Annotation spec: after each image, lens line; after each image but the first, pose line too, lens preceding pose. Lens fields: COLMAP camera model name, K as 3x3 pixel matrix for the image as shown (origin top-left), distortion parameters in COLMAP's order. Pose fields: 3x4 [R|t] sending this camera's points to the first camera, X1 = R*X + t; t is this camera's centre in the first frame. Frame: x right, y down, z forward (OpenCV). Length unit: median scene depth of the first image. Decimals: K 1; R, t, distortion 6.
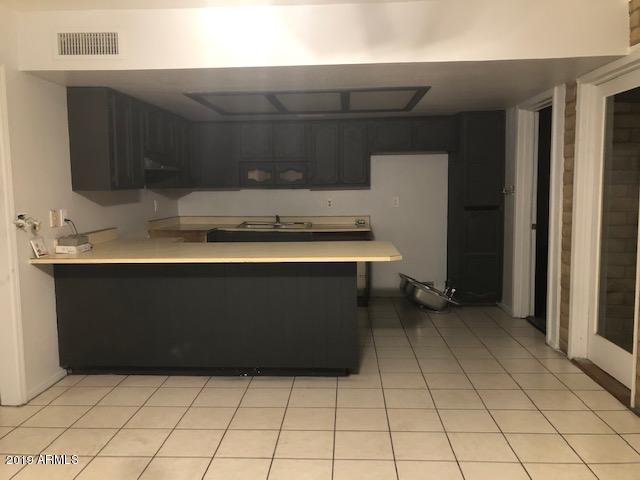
lens RADIAL K [[539.4, 0, 320.0], [0, 539.4, 240.0], [0, 0, 1]] dist [0.000985, -0.002989]
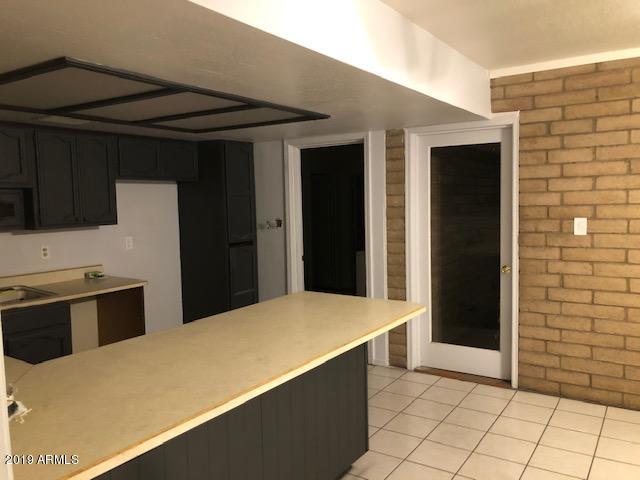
lens RADIAL K [[519.6, 0, 320.0], [0, 519.6, 240.0], [0, 0, 1]] dist [0.010140, 0.004887]
pose [[0.509809, -0.061427, 0.858092, -0.568111], [0.099361, 0.994977, 0.012194, -0.087575], [-0.854531, 0.079044, 0.513351, 0.575655]]
